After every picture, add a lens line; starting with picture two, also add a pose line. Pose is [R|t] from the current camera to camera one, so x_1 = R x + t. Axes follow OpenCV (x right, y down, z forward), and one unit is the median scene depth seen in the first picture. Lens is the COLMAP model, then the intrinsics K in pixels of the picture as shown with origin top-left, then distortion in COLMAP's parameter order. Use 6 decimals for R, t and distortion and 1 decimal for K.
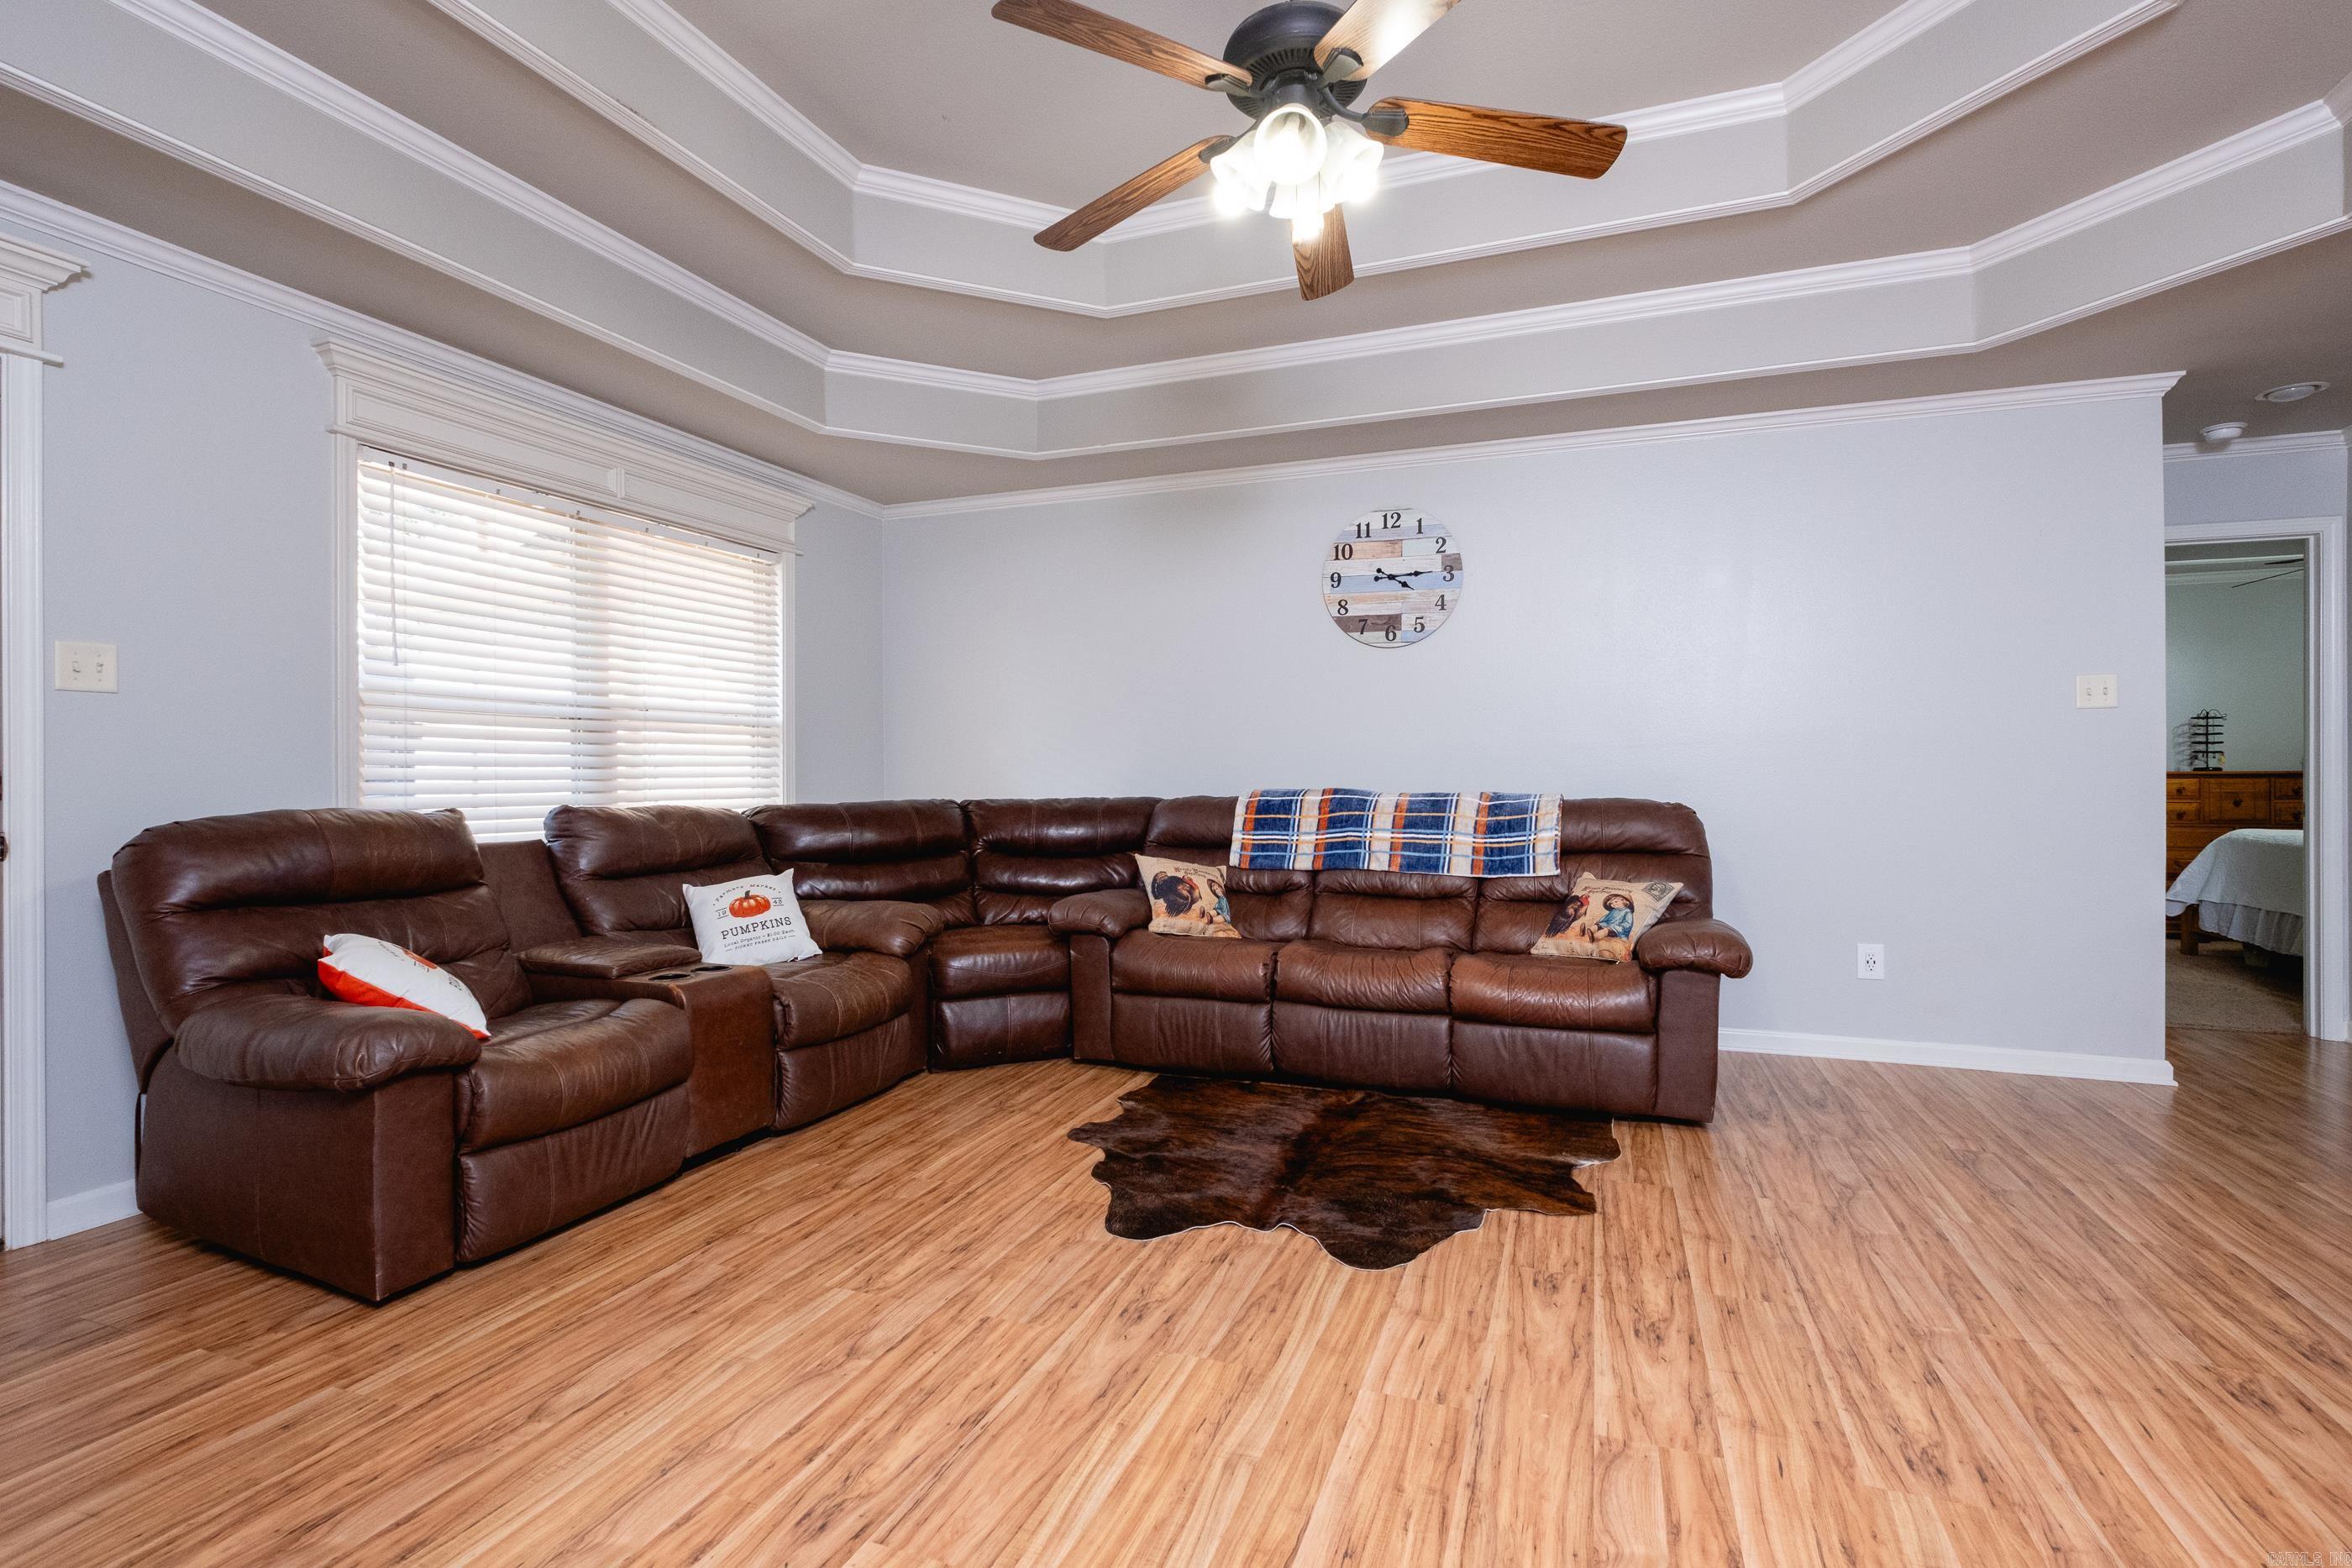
lens RADIAL K [[1093.6, 0, 1187.1], [0, 1093.6, 761.9], [0, 0, 1]] dist [0.000666, -0.004584]
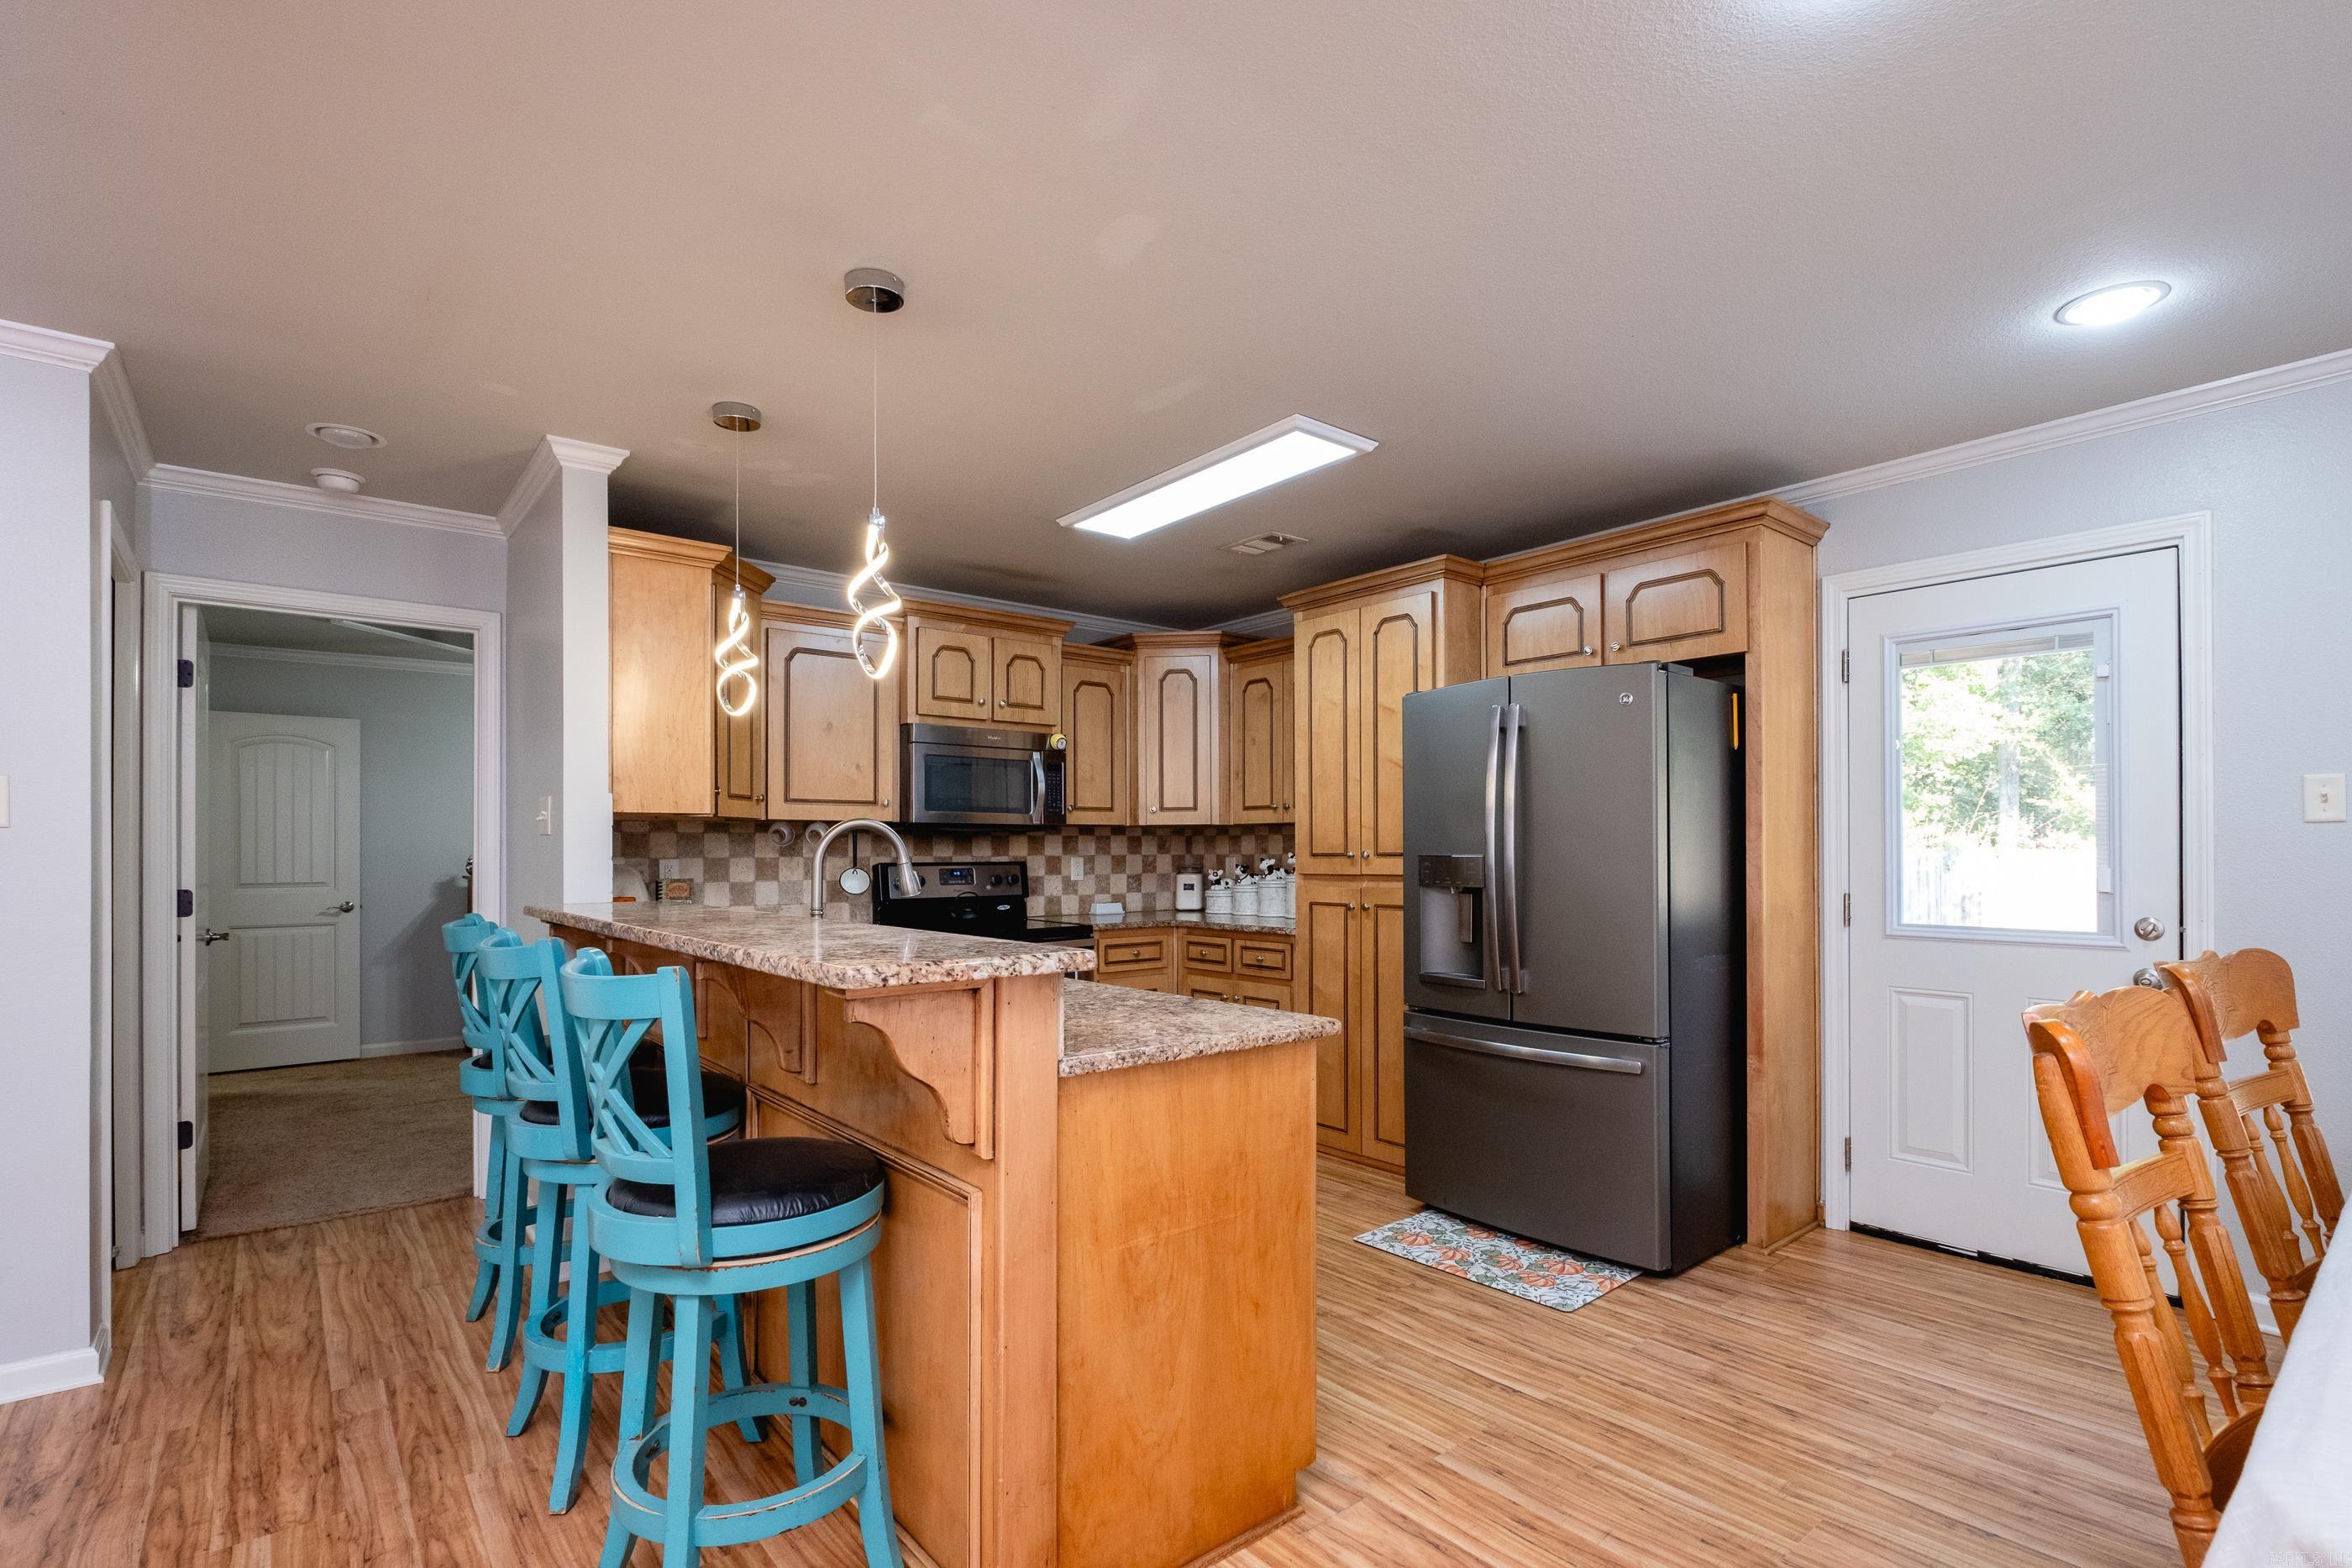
lens RADIAL K [[1093.6, 0, 1178.7], [0, 1093.6, 831.4], [0, 0, 1]] dist [0.000666, -0.004584]
pose [[0.485919, 0.013123, 0.873905, 0.874870], [-0.009033, 0.999909, -0.009993, -0.067921], [-0.873957, -0.003038, 0.485994, 0.105955]]
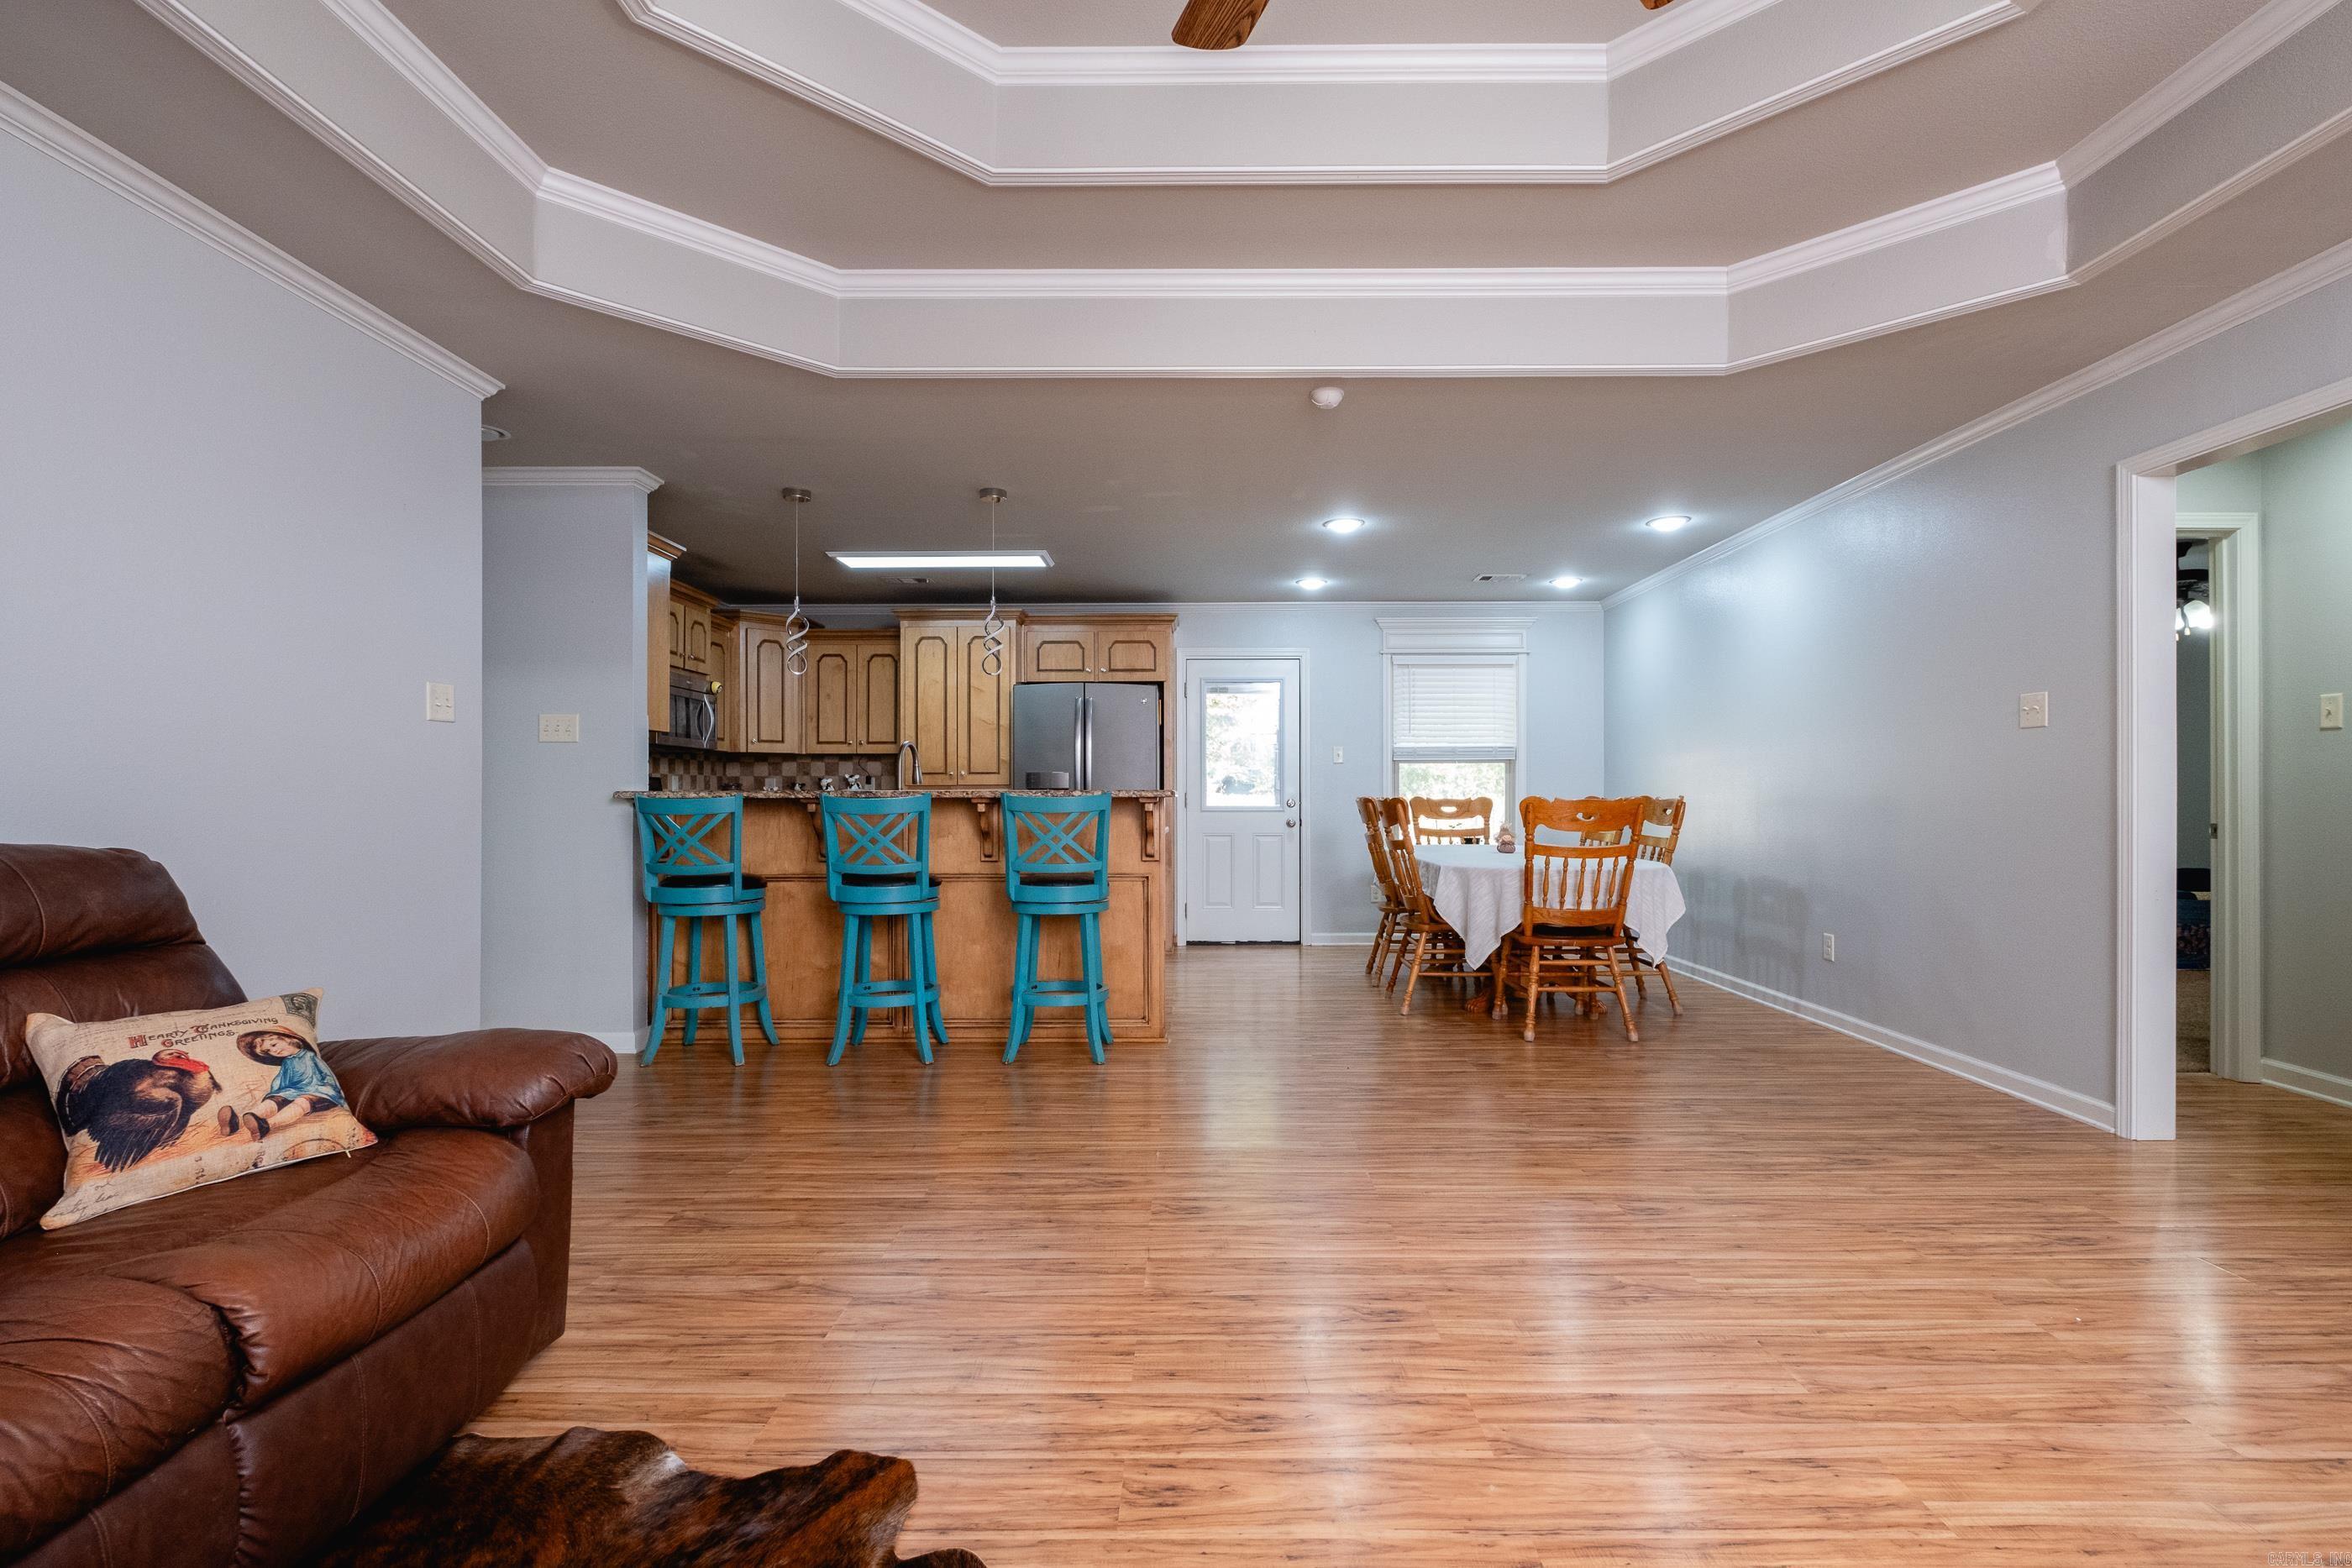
lens RADIAL K [[1093.6, 0, 1193.1], [0, 1093.6, 785.8], [0, 0, 1]] dist [0.000666, -0.004584]
pose [[-0.343843, 0.011602, 0.938956, -0.299156], [-0.012408, 0.999780, -0.016898, 0.014777], [-0.938945, -0.017461, -0.343623, 1.013492]]
